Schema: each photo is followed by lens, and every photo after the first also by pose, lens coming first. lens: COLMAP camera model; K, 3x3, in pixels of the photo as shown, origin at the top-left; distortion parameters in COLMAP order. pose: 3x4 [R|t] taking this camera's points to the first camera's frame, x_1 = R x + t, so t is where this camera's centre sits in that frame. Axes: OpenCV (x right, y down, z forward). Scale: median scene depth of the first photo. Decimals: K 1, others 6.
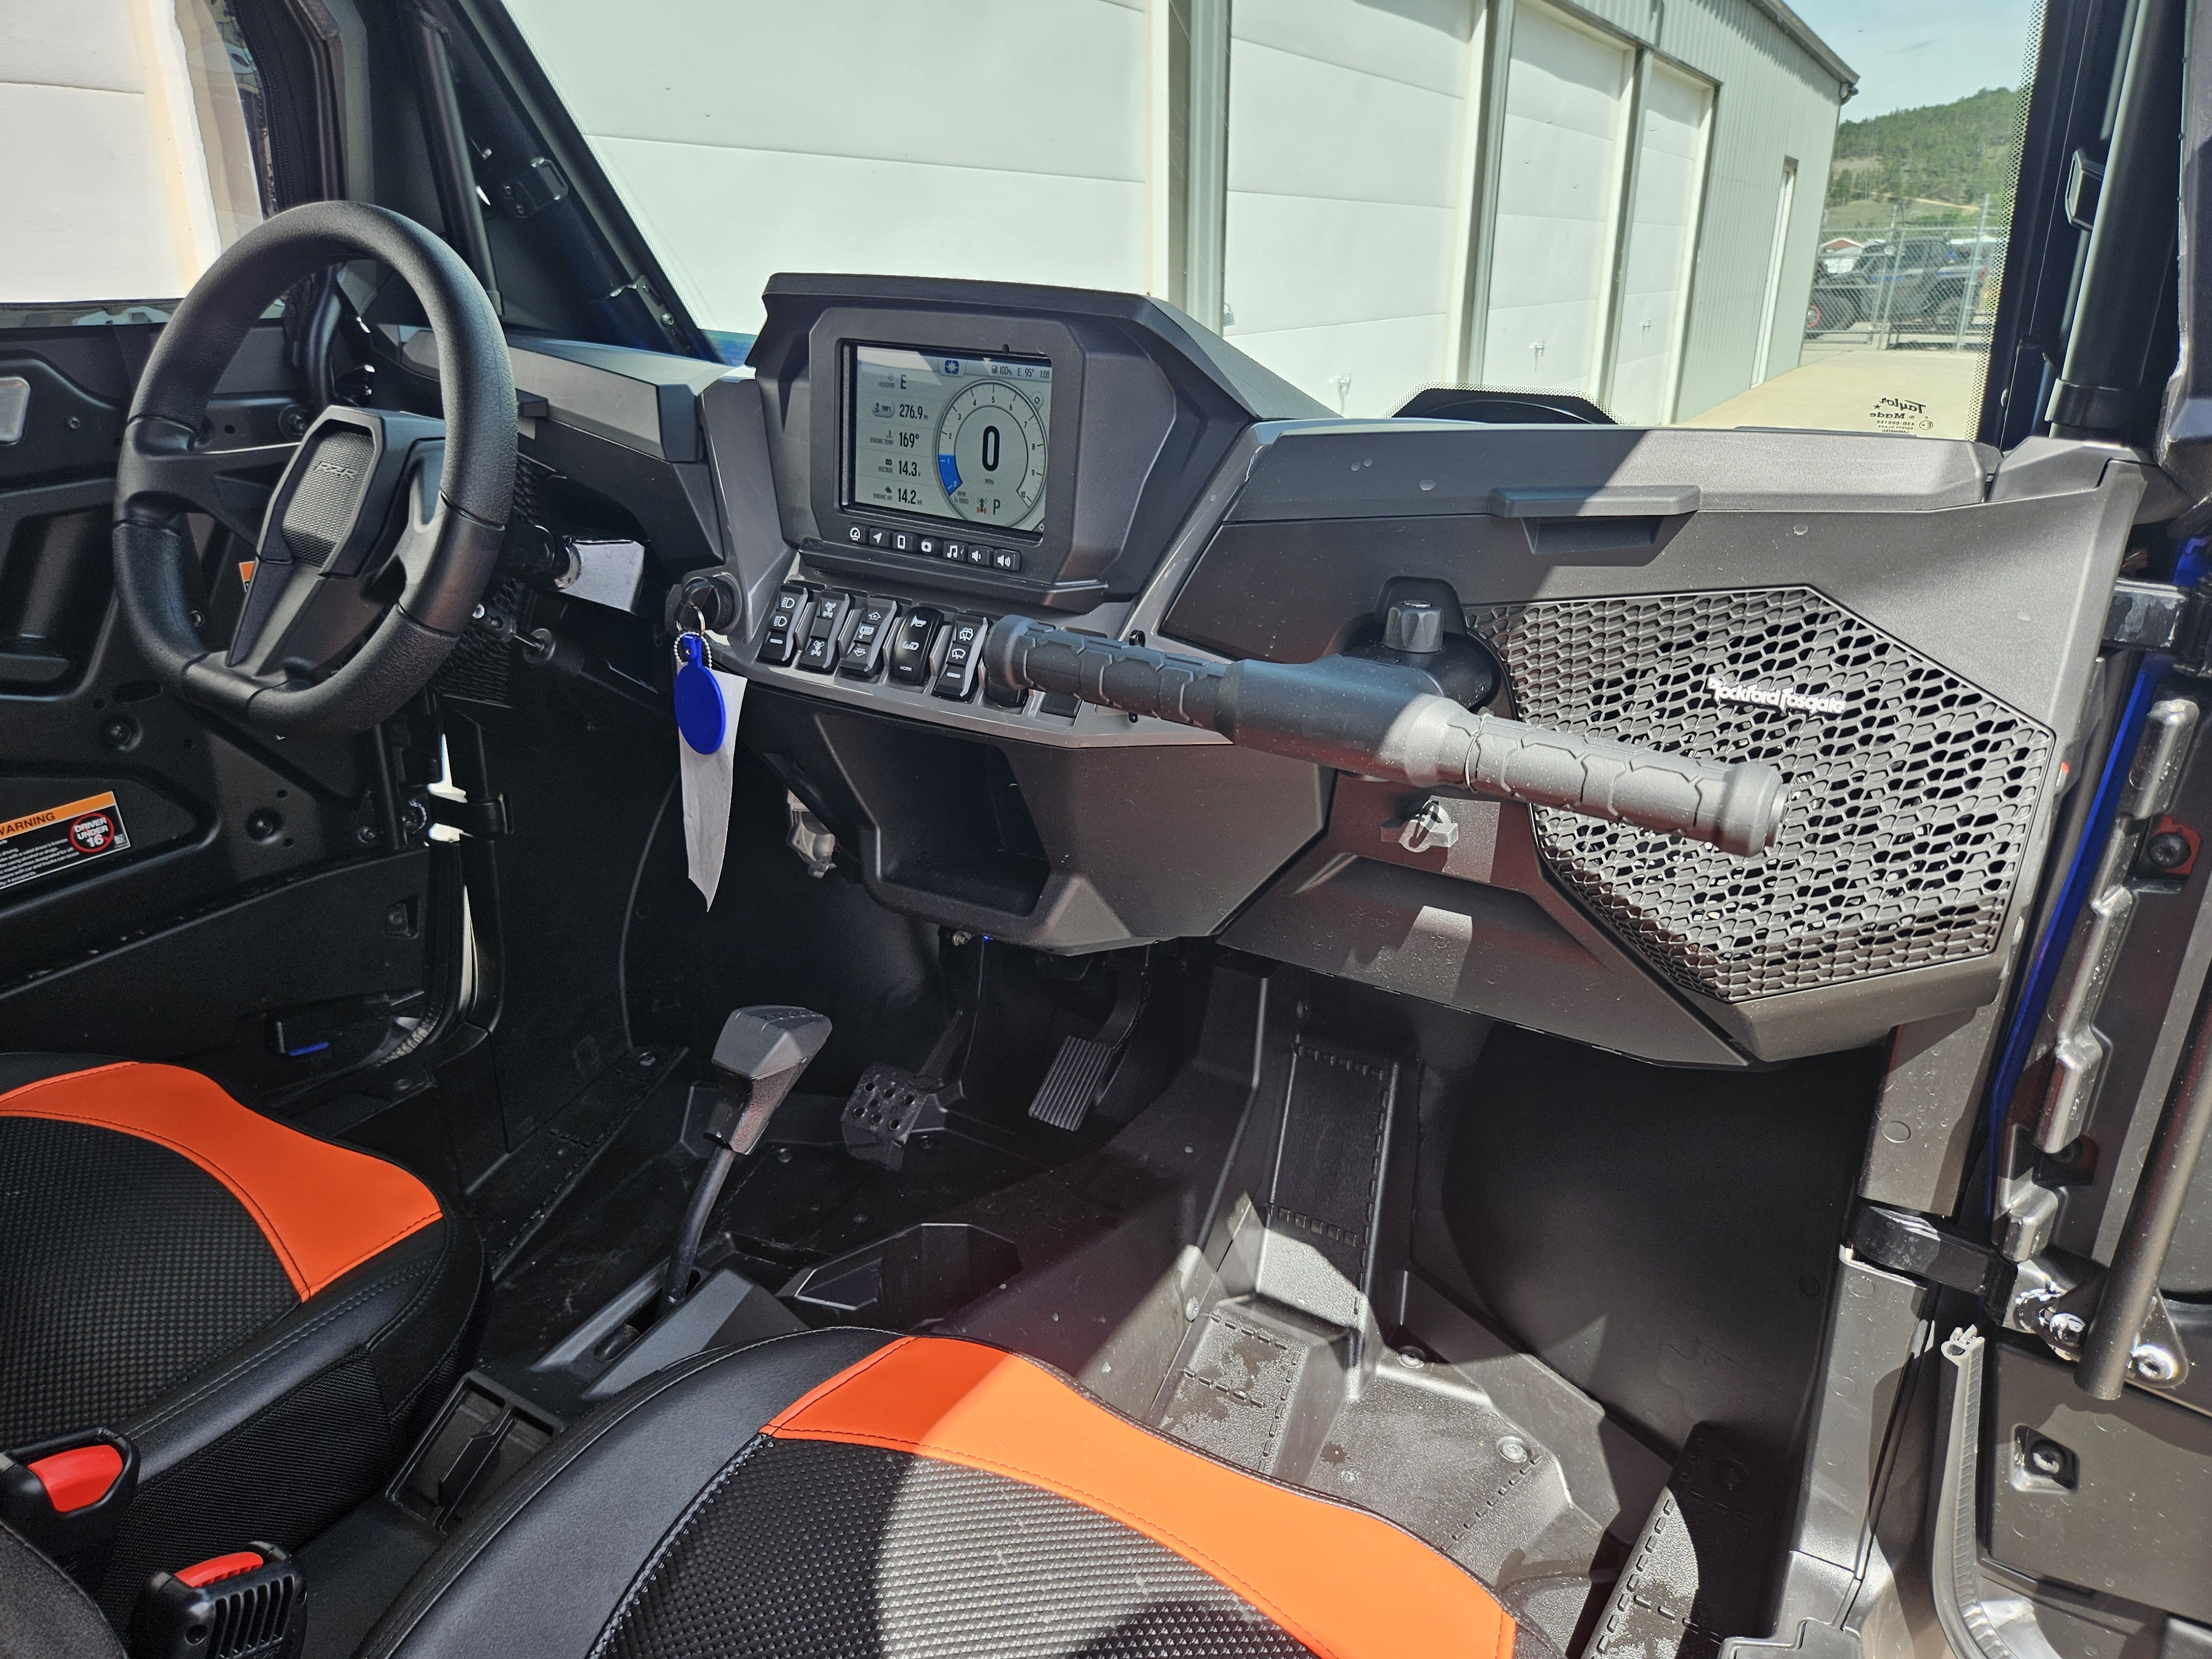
lens RADIAL K [[1475.0, 0, 1106.0], [0, 1475.0, 829.5], [0, 0, 1]] dist [0.013751, 0.001137]
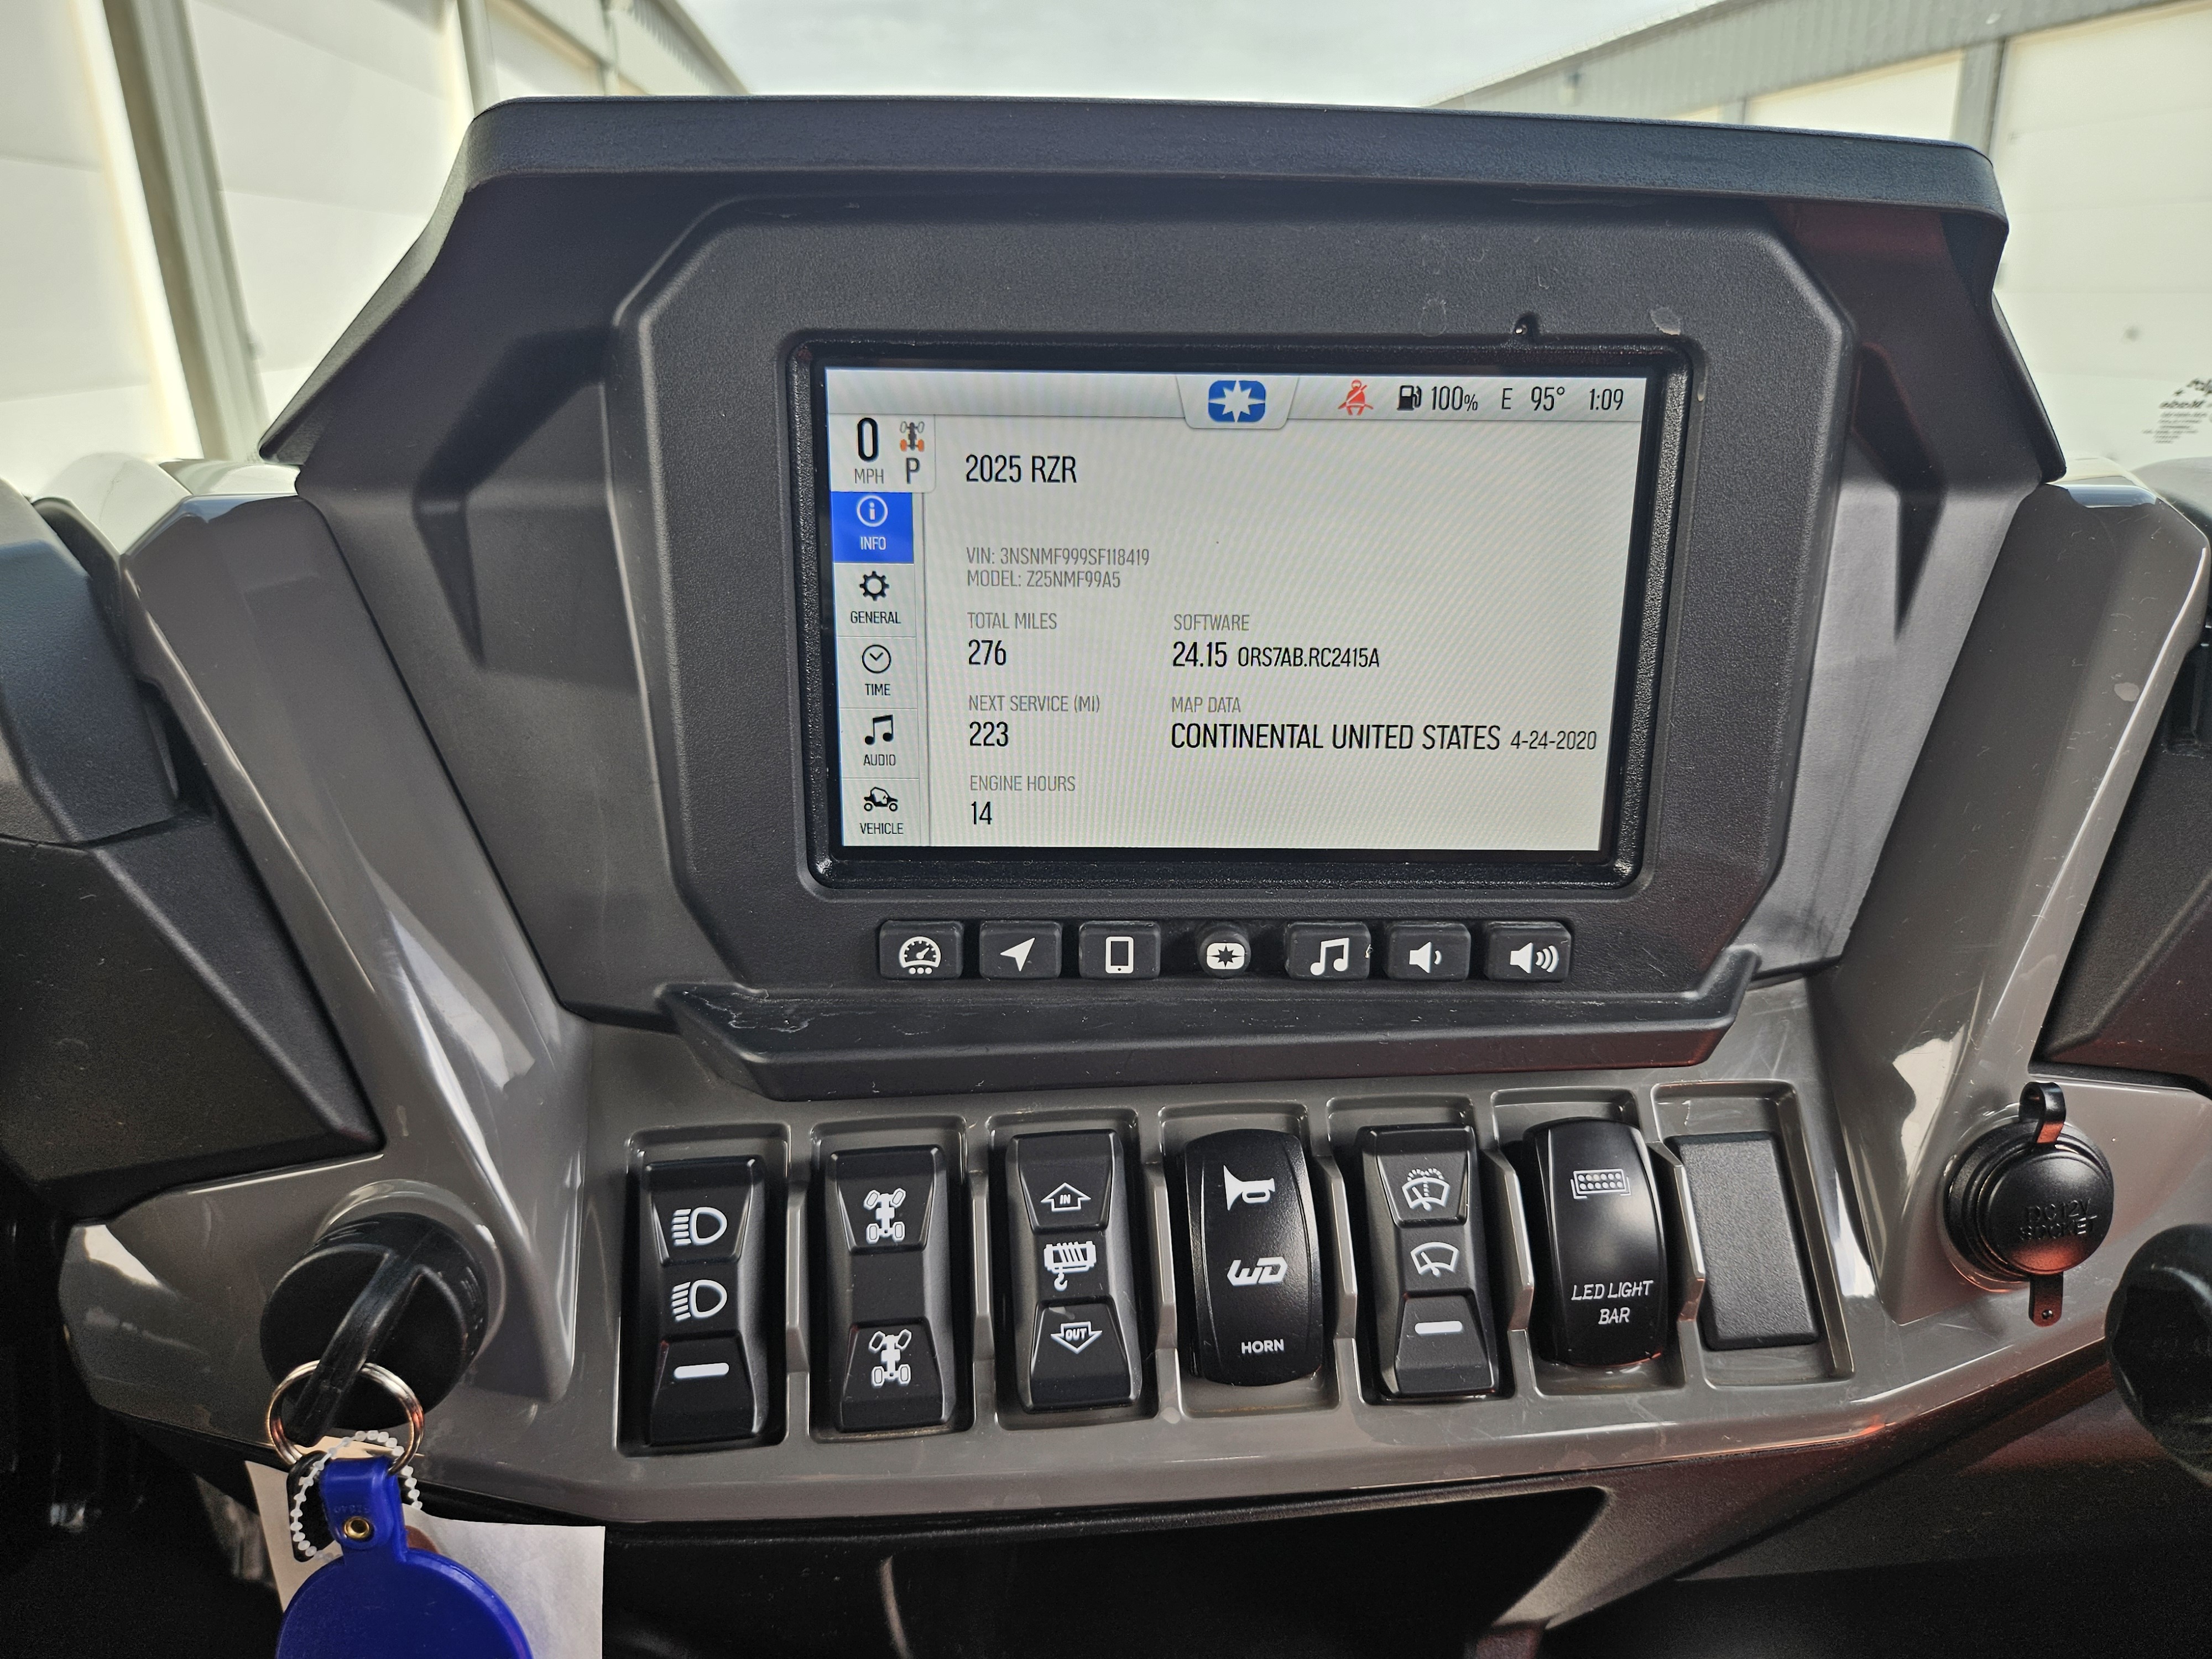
lens RADIAL K [[1475.0, 0, 1106.0], [0, 1475.0, 829.5], [0, 0, 1]] dist [0.013751, 0.001137]
pose [[0.806389, -0.219799, 0.549022, -0.326262], [0.229593, 0.971903, 0.051878, -0.250731], [-0.544999, 0.084217, 0.834197, 0.771437]]
